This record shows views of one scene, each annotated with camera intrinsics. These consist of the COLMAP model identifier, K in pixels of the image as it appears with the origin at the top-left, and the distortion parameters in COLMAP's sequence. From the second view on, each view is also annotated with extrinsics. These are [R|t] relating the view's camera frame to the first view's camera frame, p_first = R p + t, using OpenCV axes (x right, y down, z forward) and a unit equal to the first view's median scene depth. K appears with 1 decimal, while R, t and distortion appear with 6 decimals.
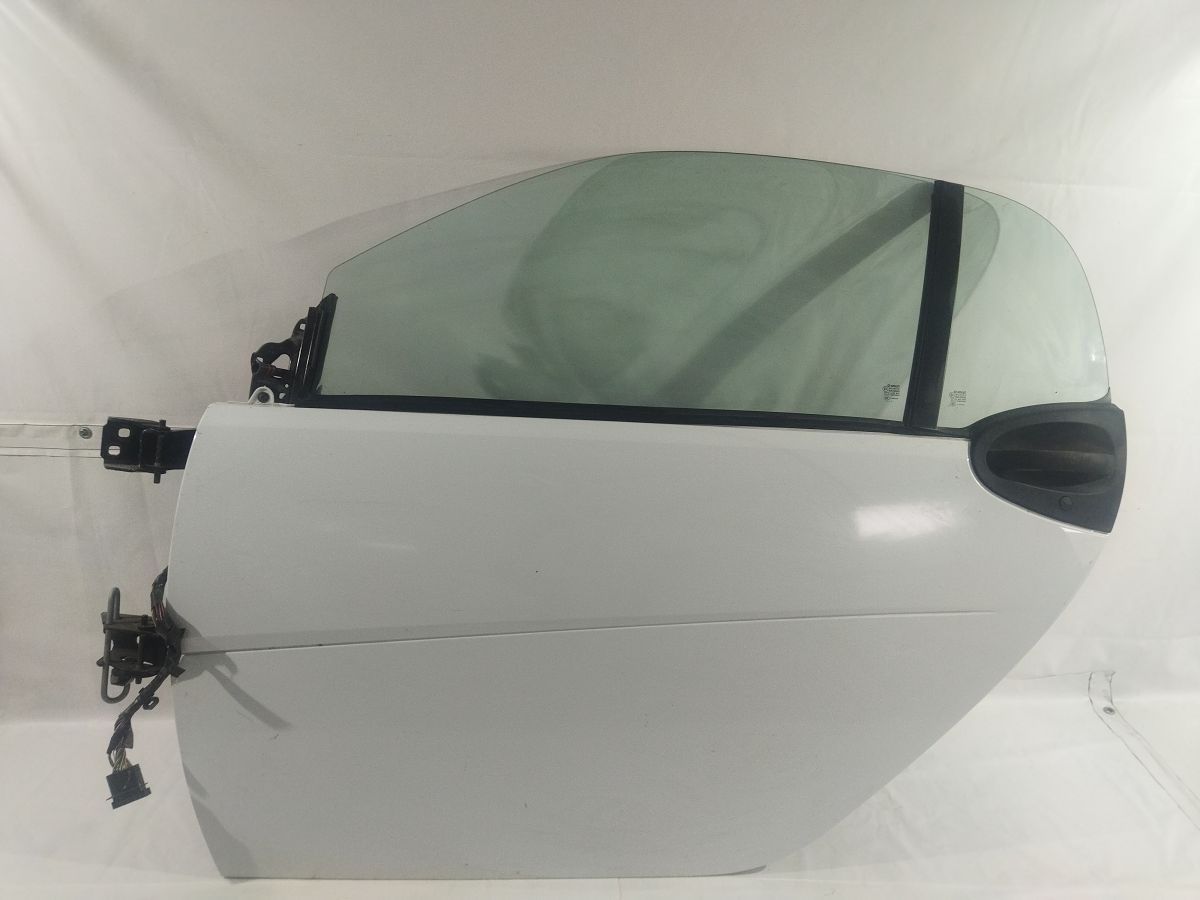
lens RADIAL K [[885.6, 0, 600.0], [0, 885.6, 450.0], [0, 0, 1]] dist [0.092080, -0.161897]
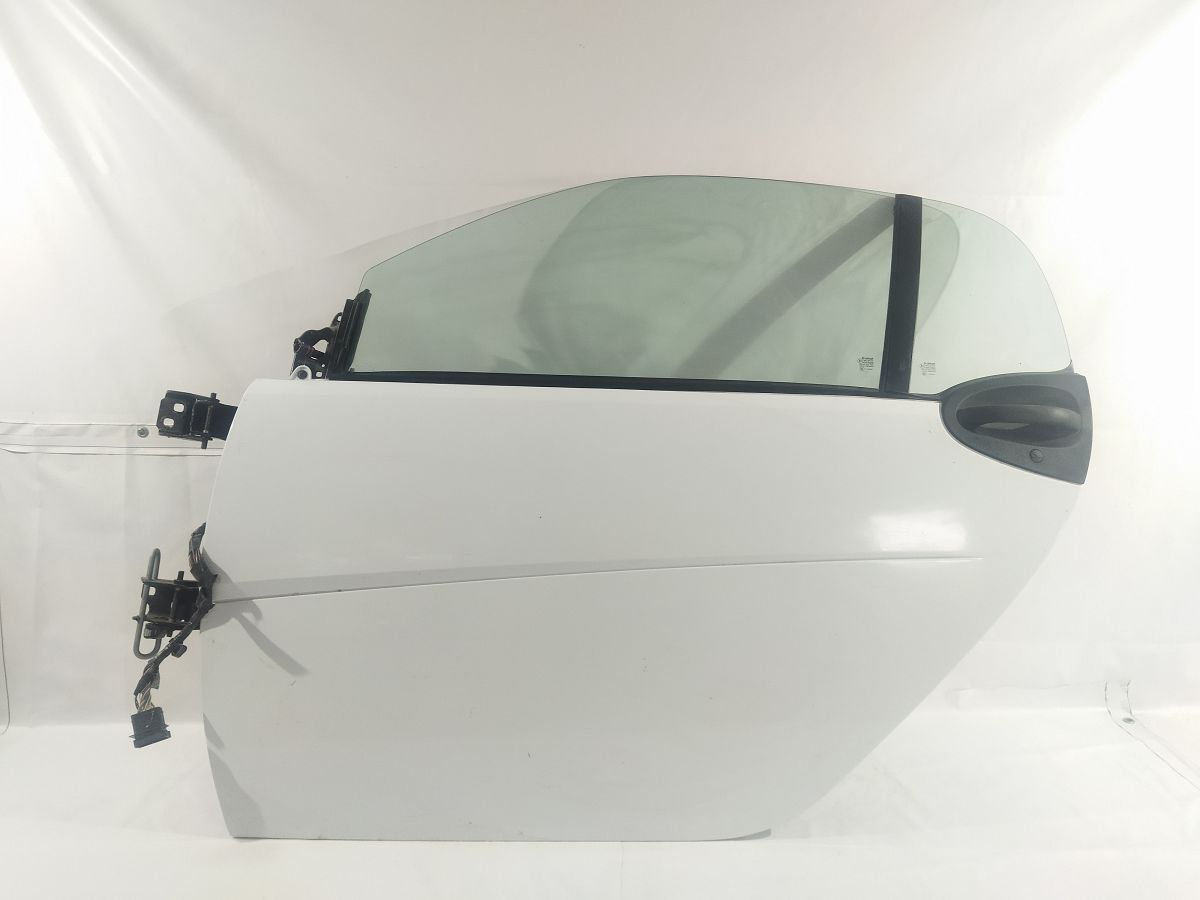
lens RADIAL K [[896.3, 0, 600.0], [0, 896.3, 450.0], [0, 0, 1]] dist [0.093249, -0.173447]
pose [[0.998889, -0.013621, -0.045116, 0.048497], [0.003932, 0.978071, -0.208233, 0.266962], [0.046963, 0.207824, 0.977038, -0.076583]]
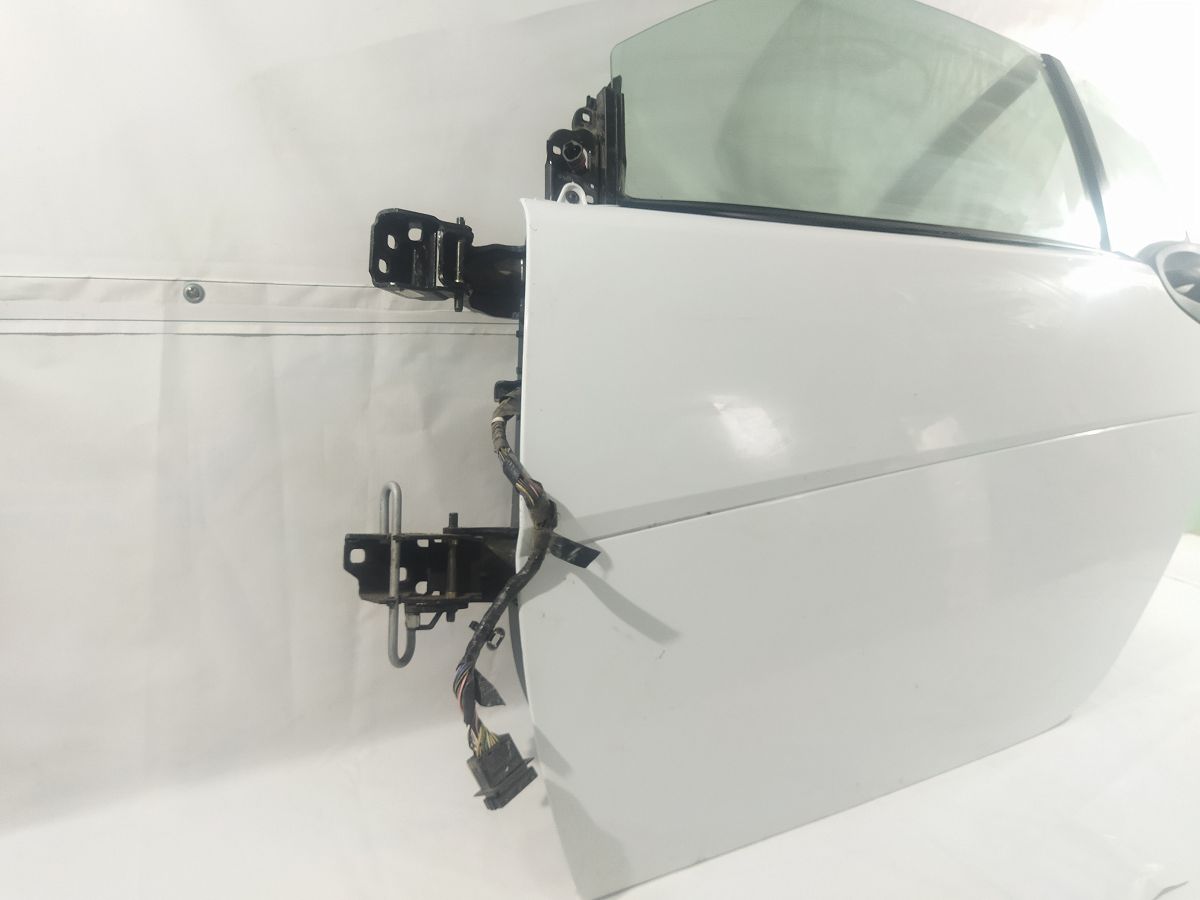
lens RADIAL K [[896.3, 0, 600.0], [0, 896.3, 450.0], [0, 0, 1]] dist [0.093249, -0.173447]
pose [[0.875955, -0.088332, 0.474237, -0.709634], [0.144114, 0.986115, -0.082515, 0.205113], [-0.460364, 0.140624, 0.876522, 0.360411]]
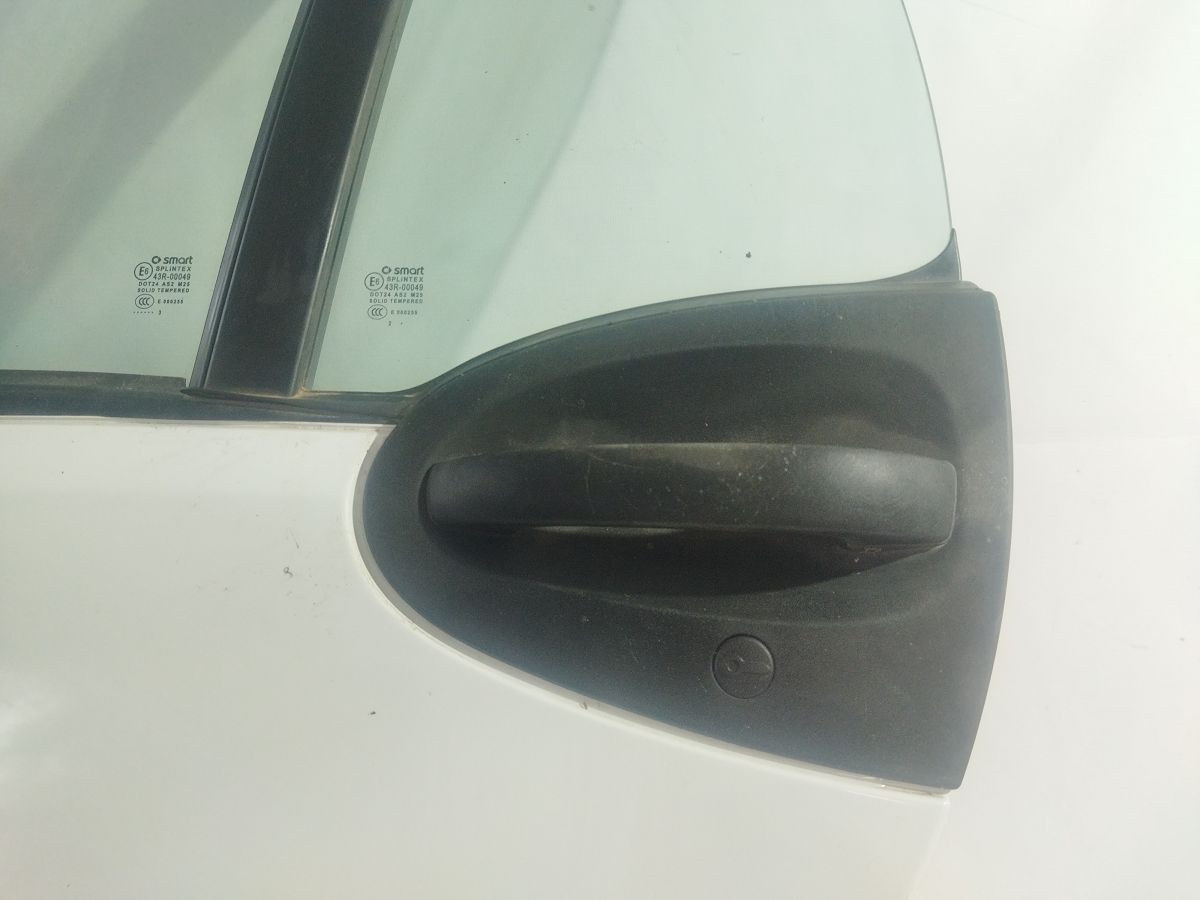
lens RADIAL K [[896.3, 0, 600.0], [0, 896.3, 450.0], [0, 0, 1]] dist [0.093249, -0.173447]
pose [[0.994846, -0.042466, -0.092075, 0.489497], [0.031631, 0.992734, -0.116094, 0.028528], [0.096336, 0.112583, 0.988961, 0.725122]]
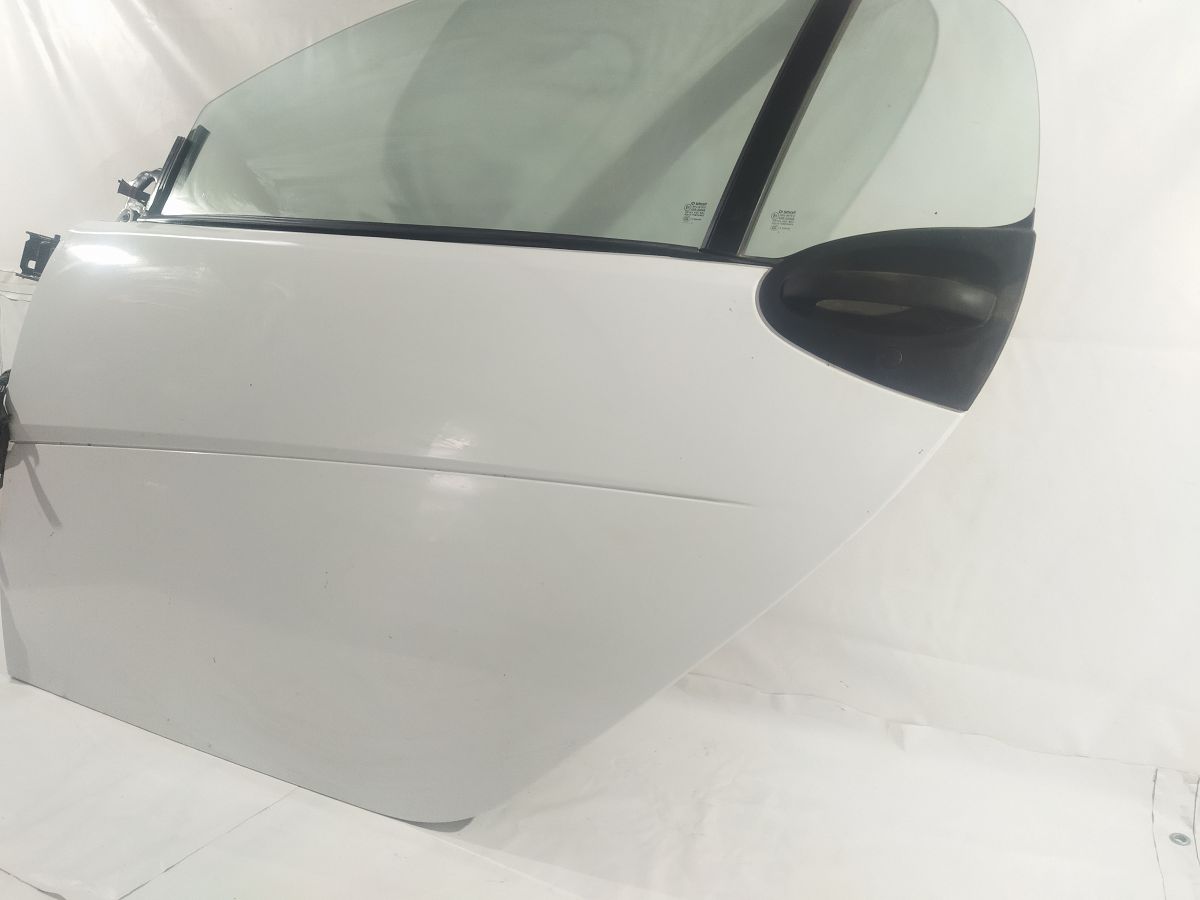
lens RADIAL K [[896.3, 0, 600.0], [0, 896.3, 450.0], [0, 0, 1]] dist [0.093249, -0.173447]
pose [[0.886622, 0.105383, -0.450329, 0.613470], [-0.176381, 0.977151, -0.118598, 0.231775], [0.427541, 0.184581, 0.884951, 0.335517]]
